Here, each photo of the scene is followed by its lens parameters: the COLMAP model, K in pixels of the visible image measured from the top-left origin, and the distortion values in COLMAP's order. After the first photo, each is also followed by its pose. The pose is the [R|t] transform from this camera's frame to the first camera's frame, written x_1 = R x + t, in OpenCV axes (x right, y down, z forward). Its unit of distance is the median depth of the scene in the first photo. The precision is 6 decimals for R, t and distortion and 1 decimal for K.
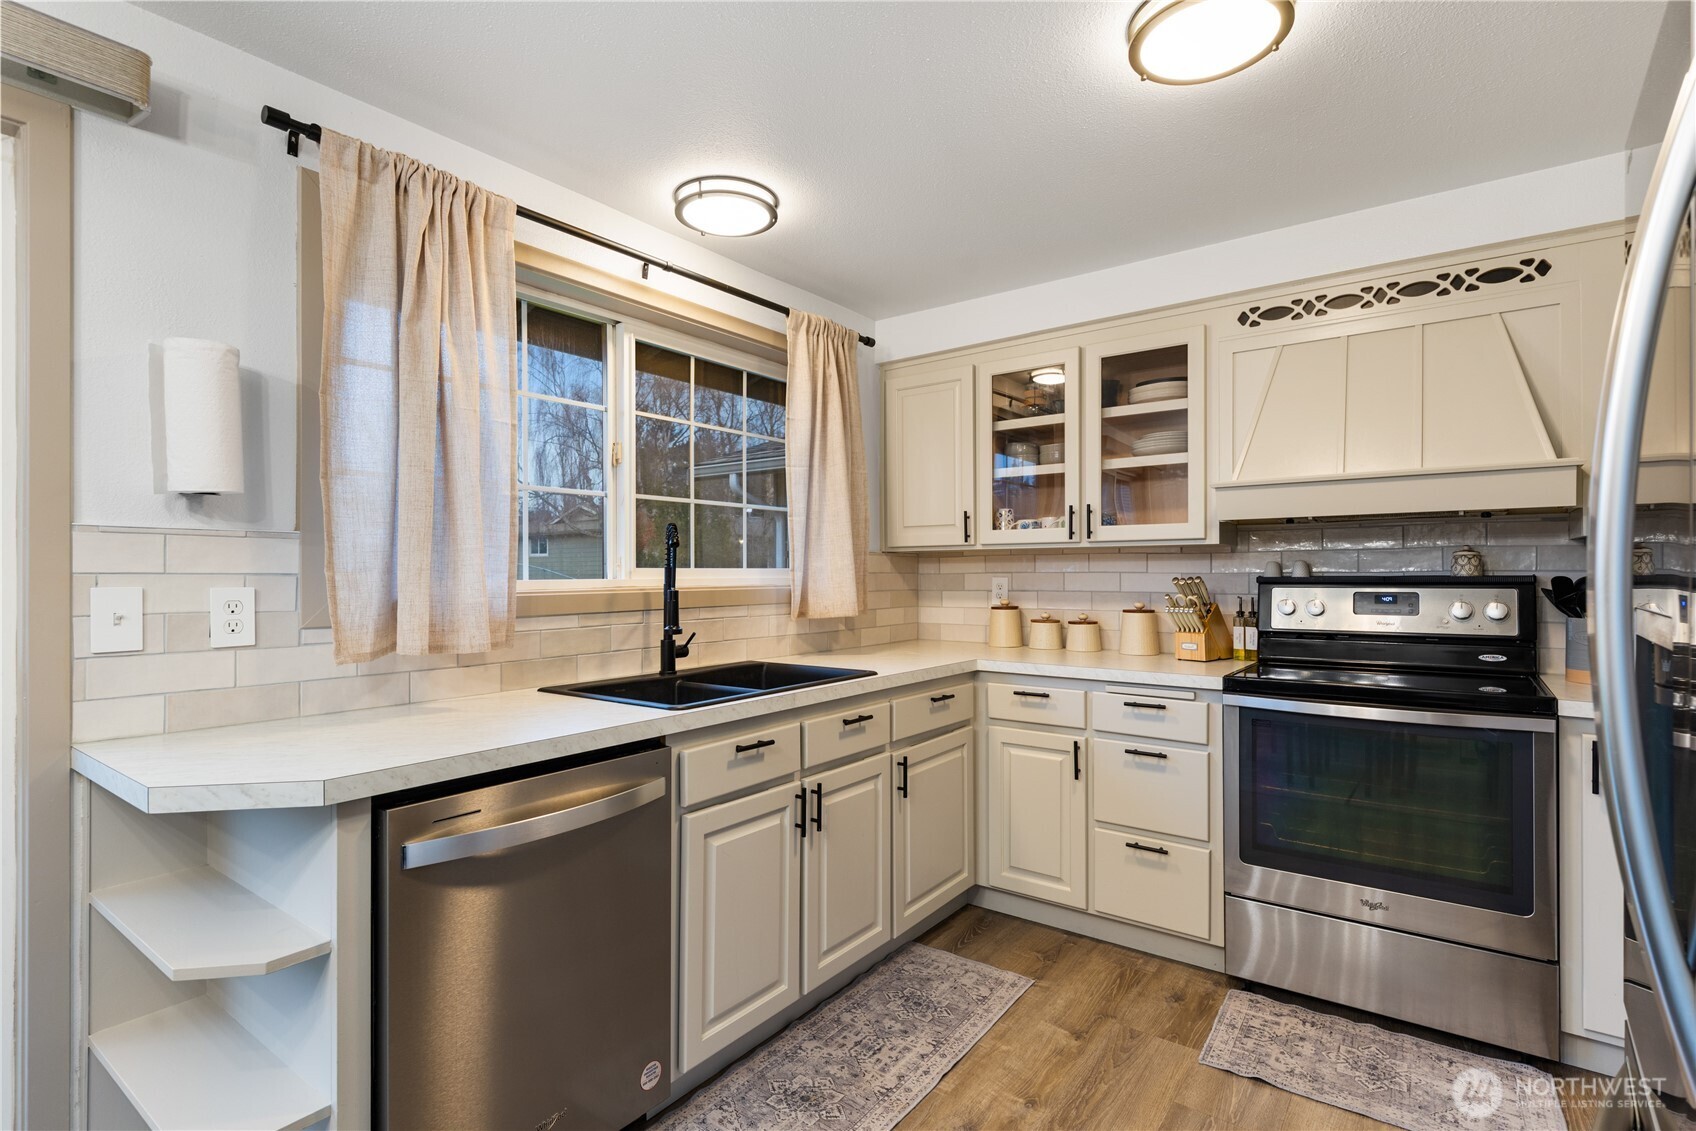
lens RADIAL K [[816.8, 0, 835.2], [0, 816.8, 568.8], [0, 0, 1]] dist [0.002538, -0.007770]
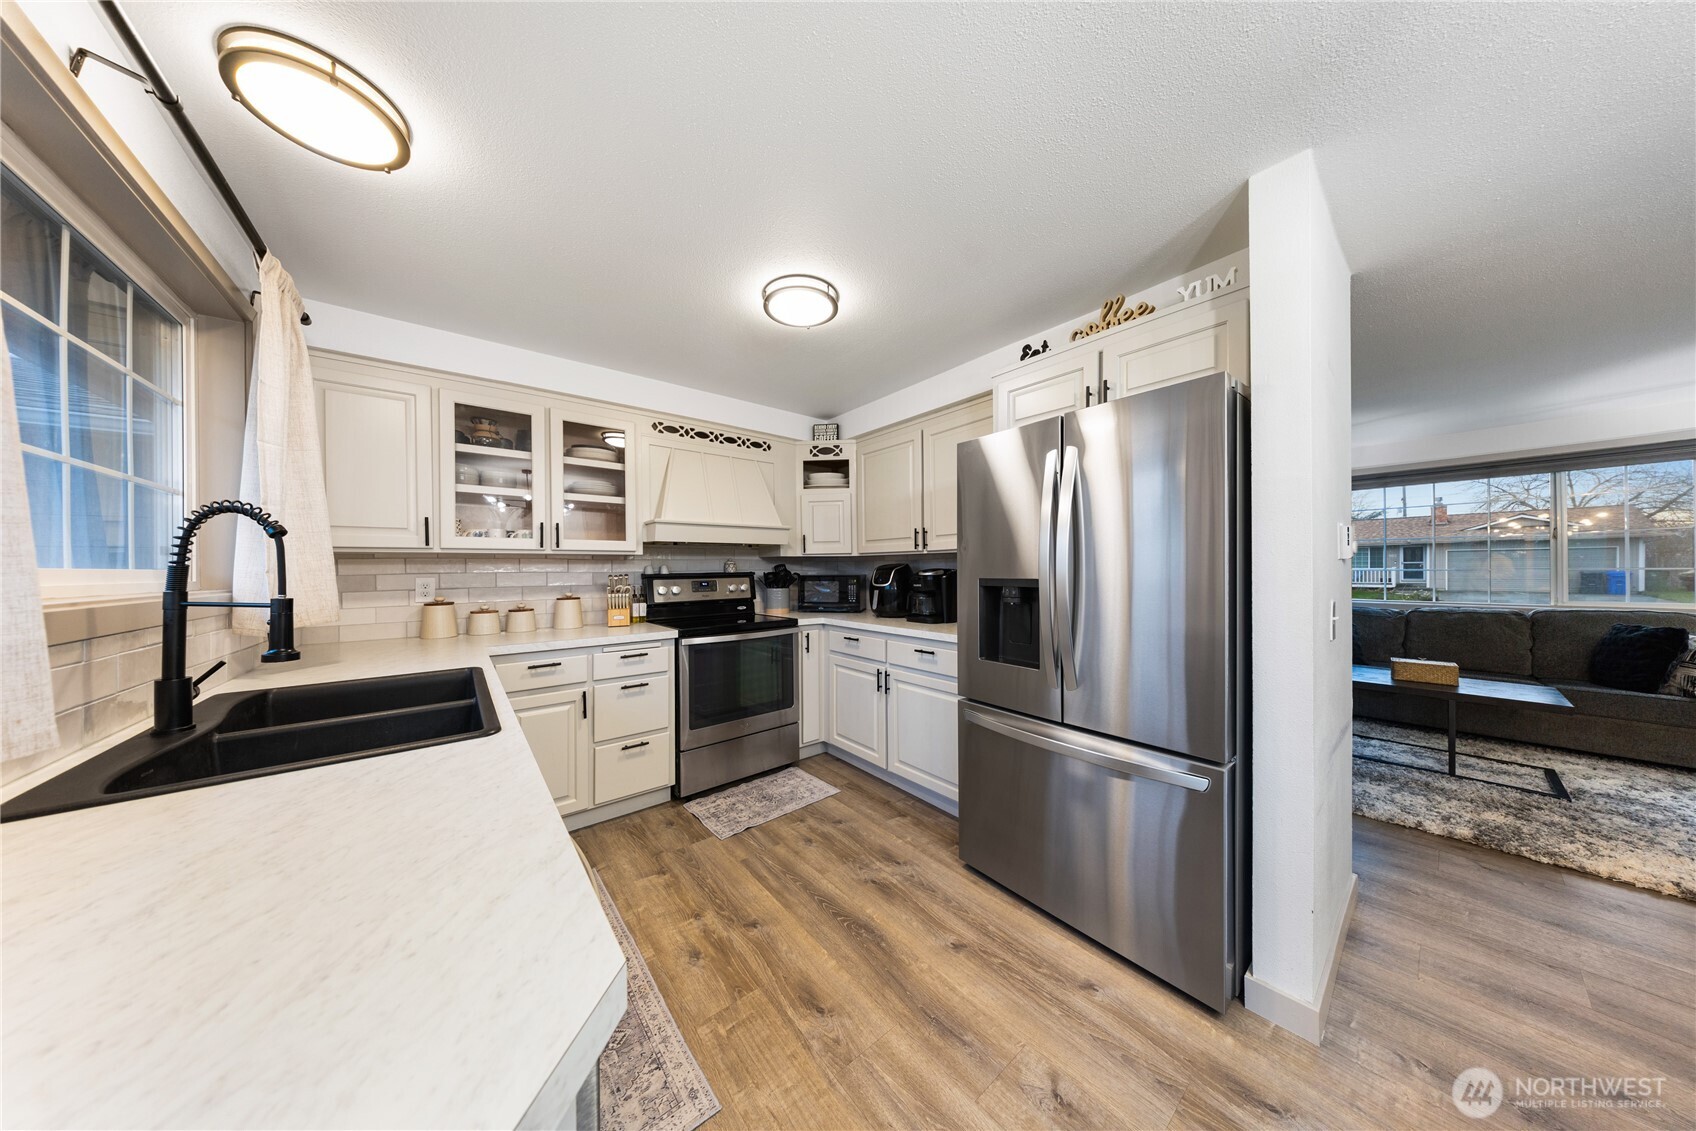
lens RADIAL K [[480.4, 0, 848.1], [0, 480.4, 568.0], [0, 0, 1]] dist [0.008574, -0.002079]
pose [[0.242712, 0.002916, 0.970094, -0.412502], [0.004136, 0.999983, -0.004041, 0.003130], [-0.970090, 0.004993, 0.242696, 0.359497]]
